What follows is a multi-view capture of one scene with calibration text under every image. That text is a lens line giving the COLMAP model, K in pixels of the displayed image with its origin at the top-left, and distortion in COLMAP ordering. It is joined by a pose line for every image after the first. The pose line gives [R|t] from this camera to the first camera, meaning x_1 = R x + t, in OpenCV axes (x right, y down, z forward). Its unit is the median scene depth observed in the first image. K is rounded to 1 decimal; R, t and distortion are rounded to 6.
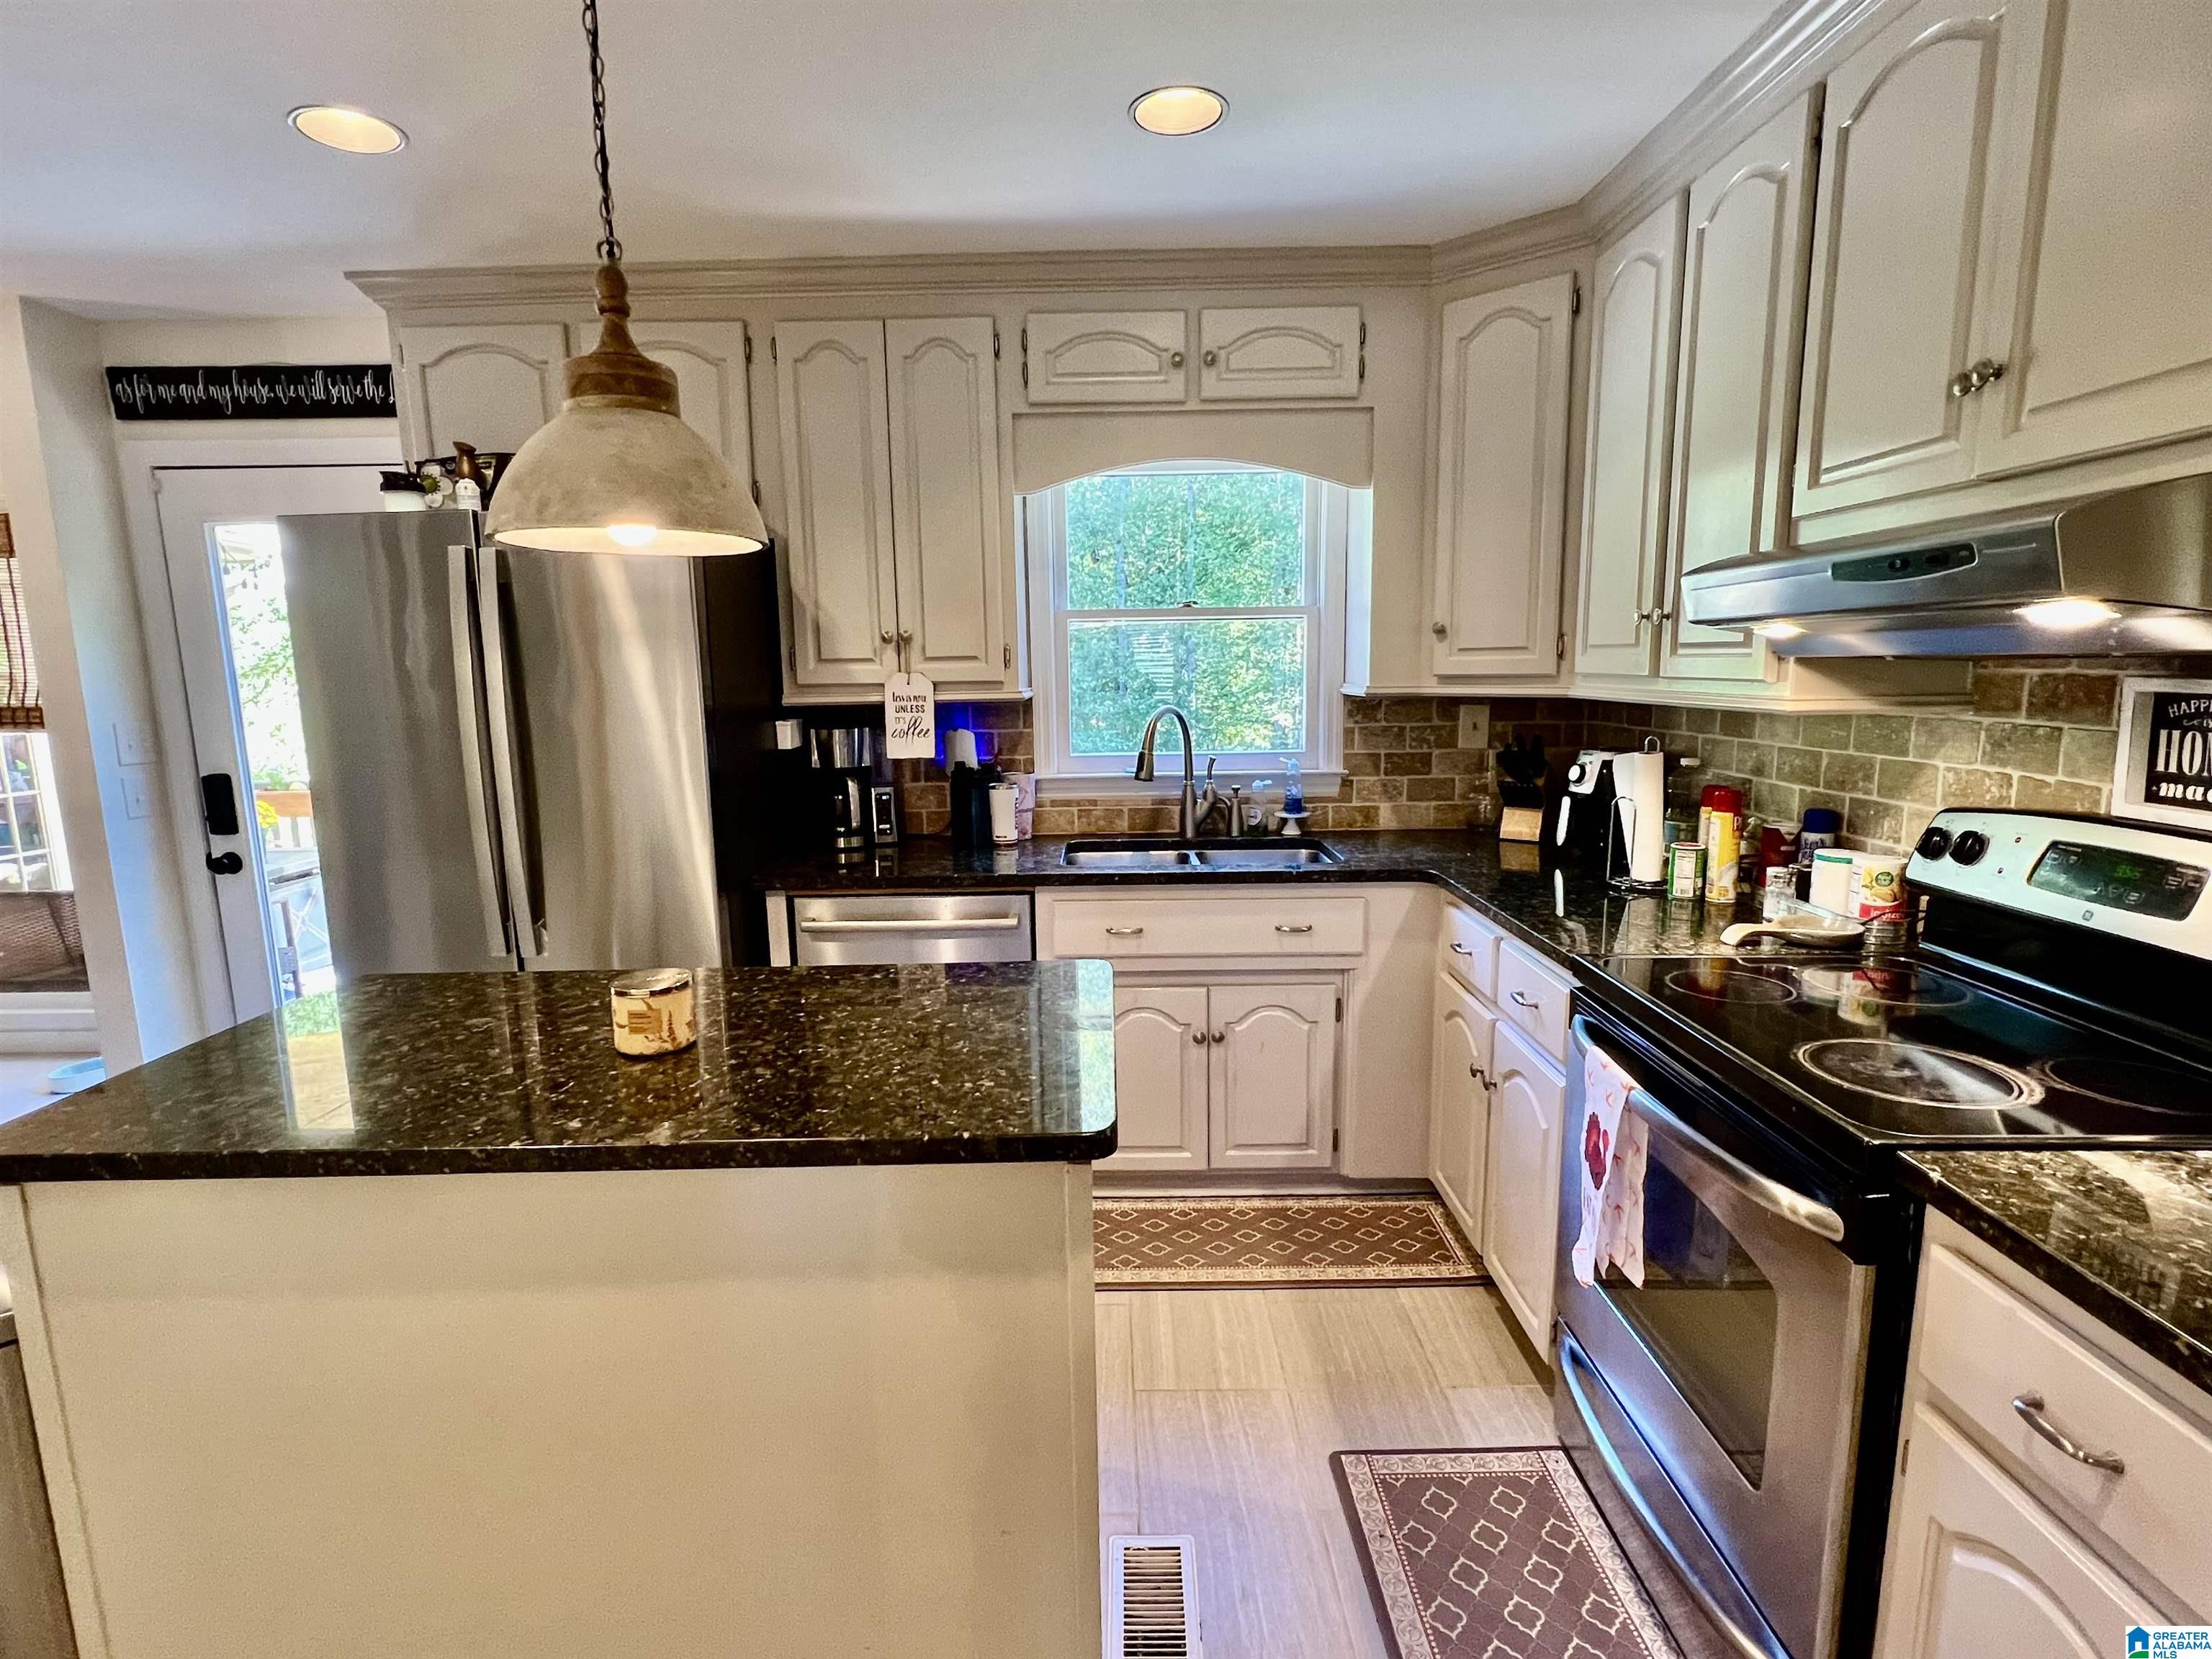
lens RADIAL K [[1089.2, 0, 1097.5], [0, 1089.2, 838.8], [0, 0, 1]] dist [-0.001245, -0.000431]
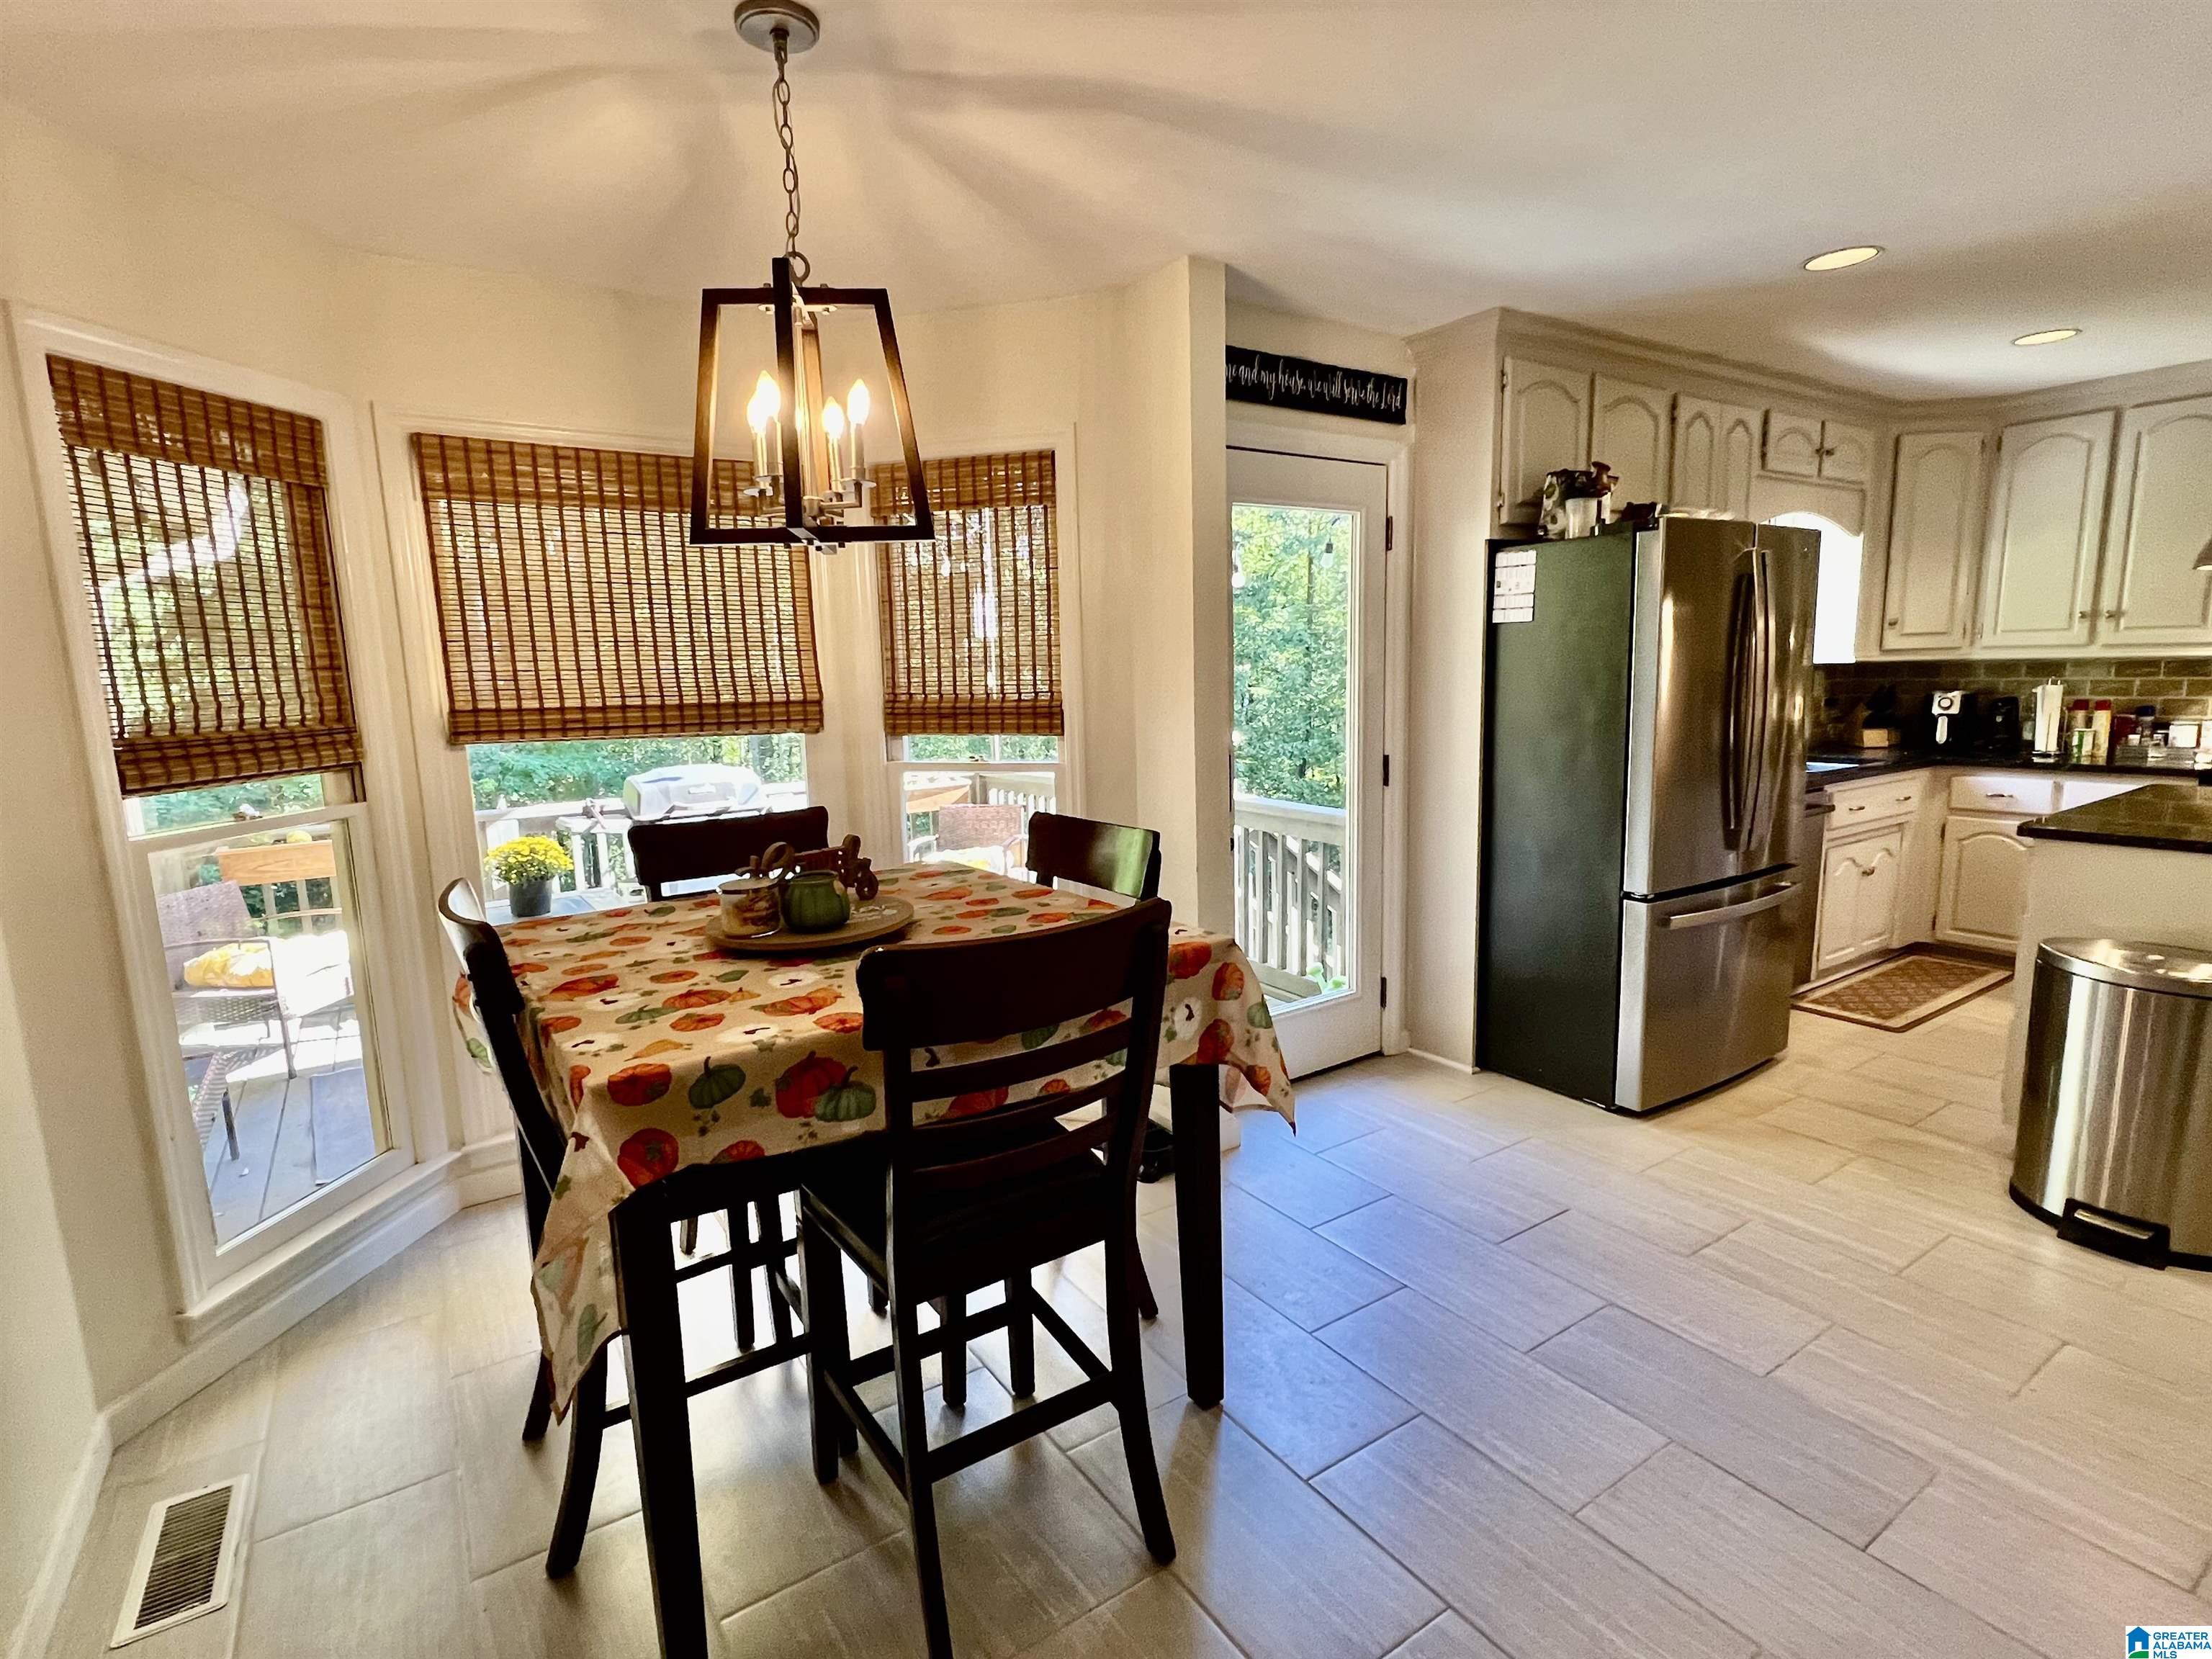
lens RADIAL K [[1089.2, 0, 1097.9], [0, 1089.2, 836.4], [0, 0, 1]] dist [-0.001245, -0.000431]
pose [[0.829926, -0.094342, 0.549838, -1.500223], [0.102444, 0.994610, 0.016027, -0.011005], [-0.548386, 0.043027, 0.835118, 0.236902]]
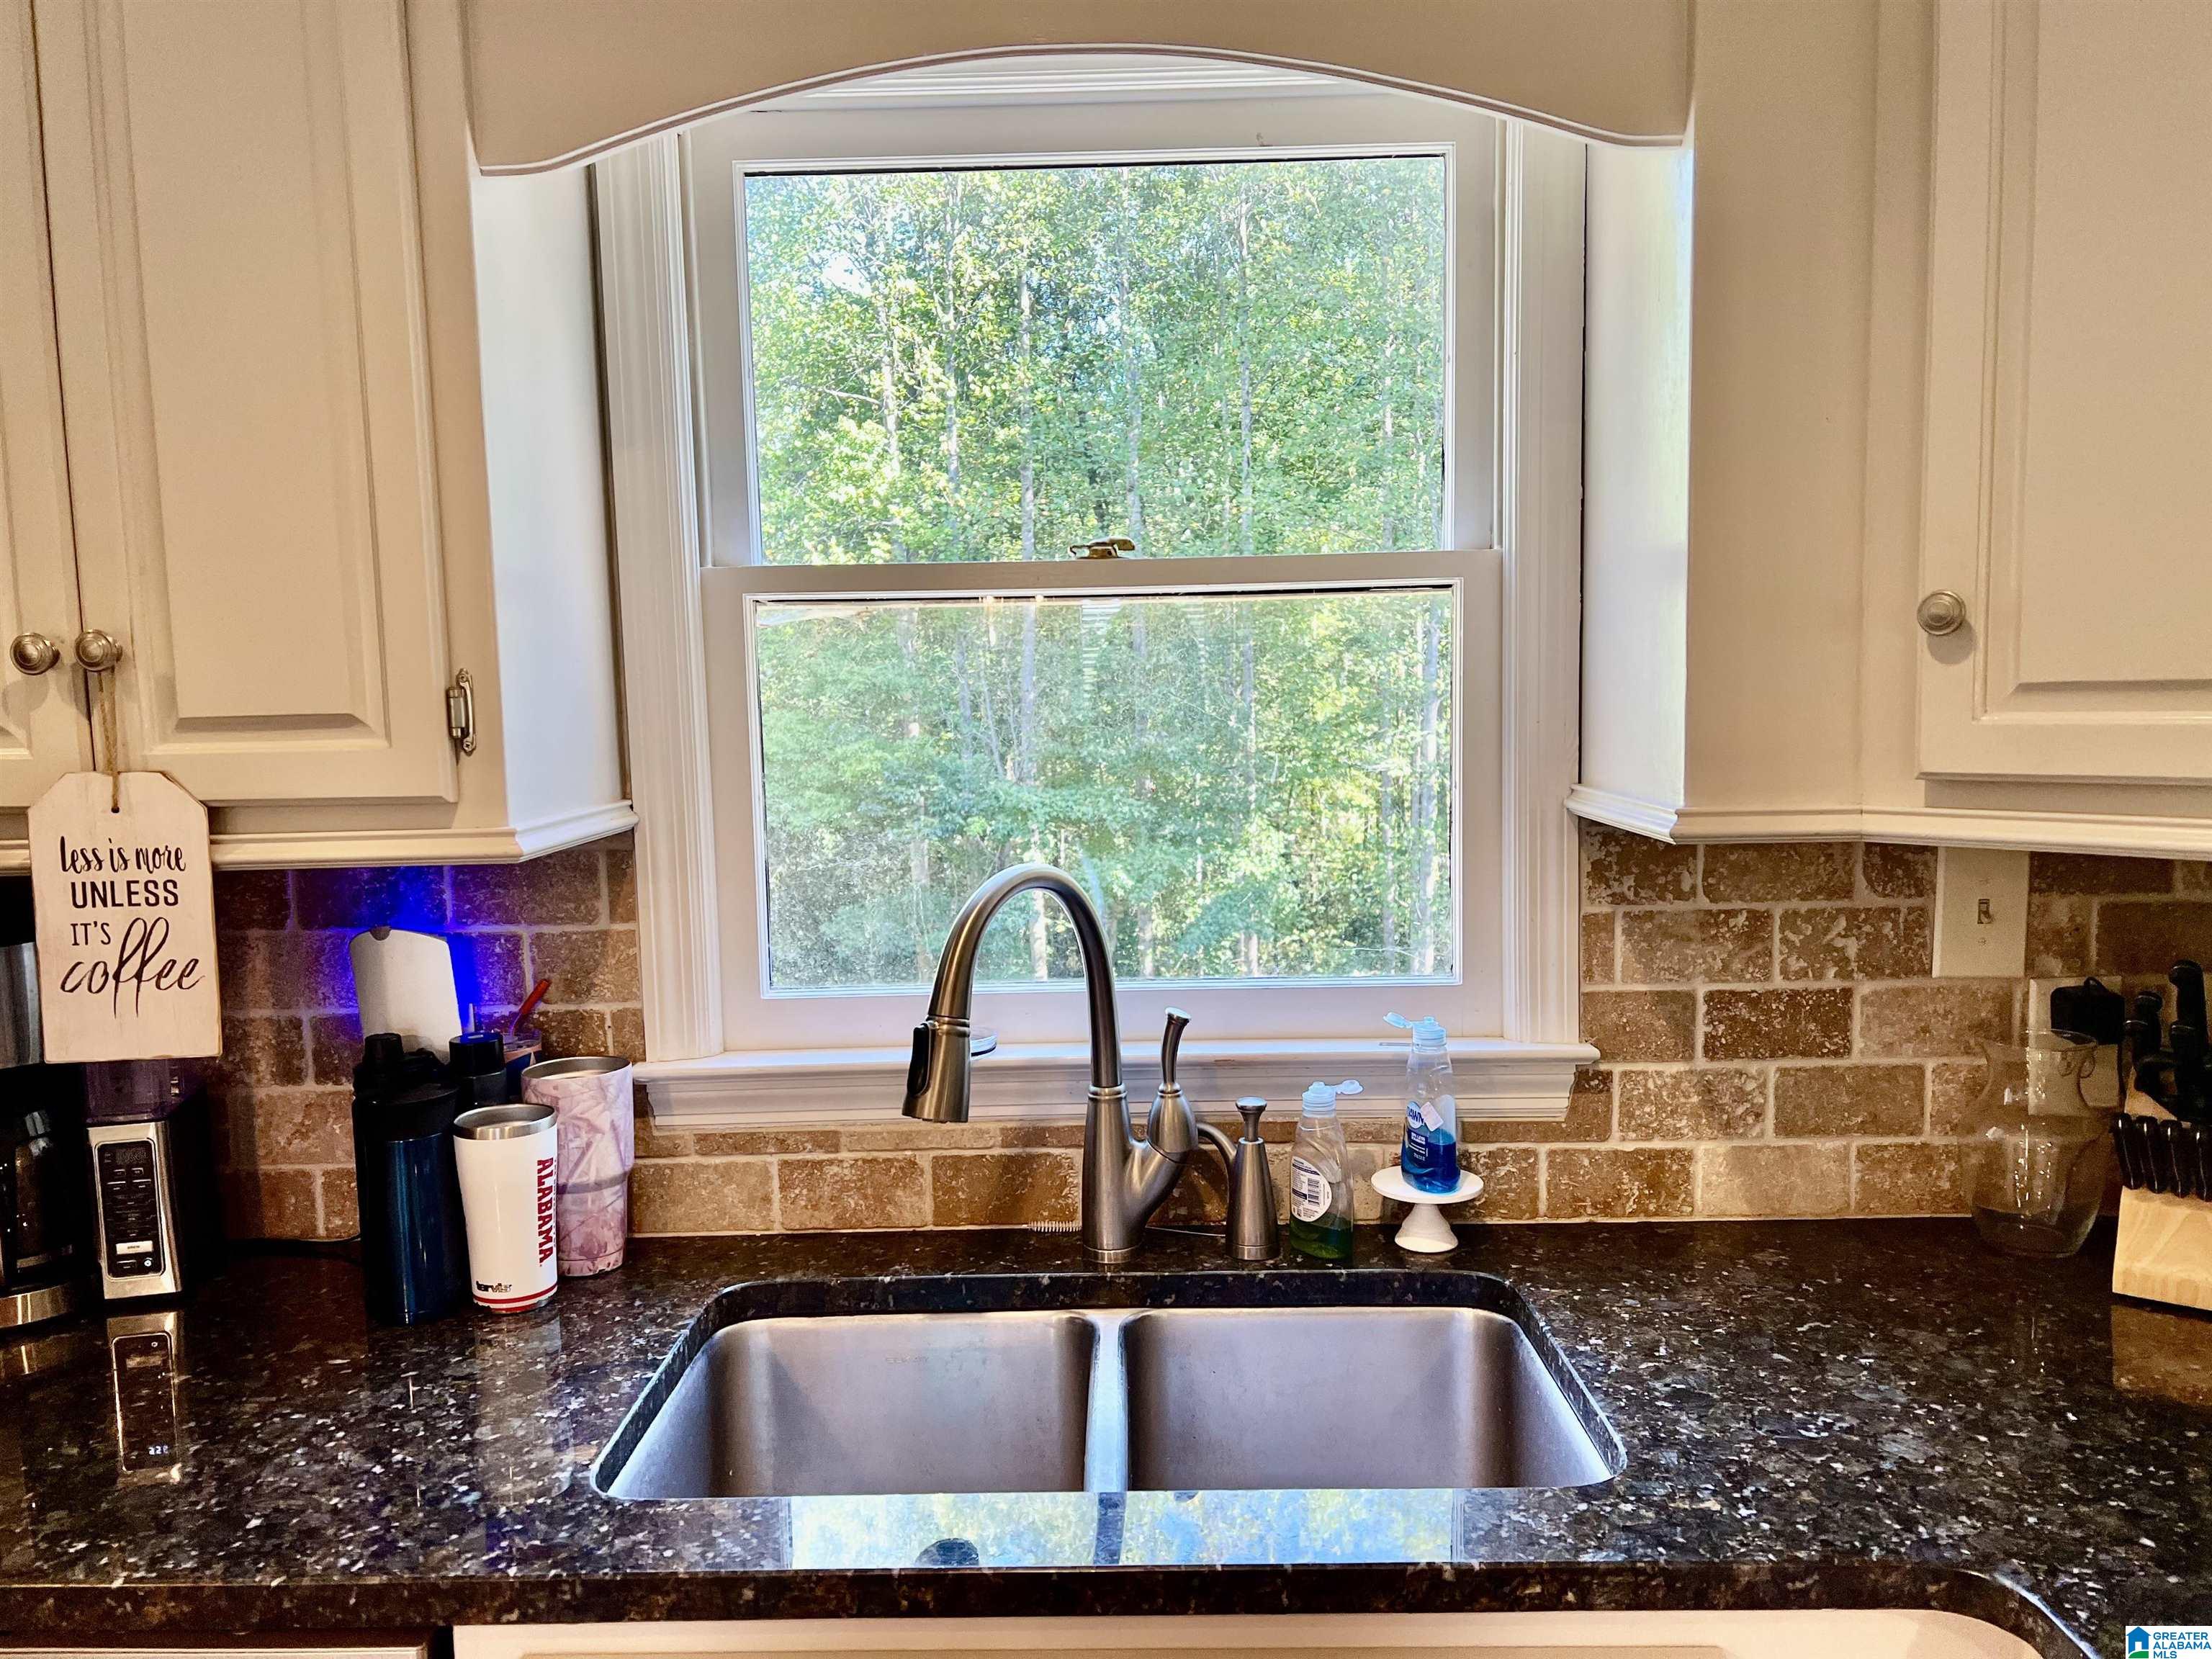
lens RADIAL K [[1656.3, 0, 1099.3], [0, 1656.3, 830.2], [0, 0, 1]] dist [0.038328, -0.022876]
pose [[0.999948, -0.004732, -0.009066, 0.086696], [0.004102, 0.997652, -0.068360, -0.095142], [0.009368, 0.068319, 0.997620, 0.501077]]
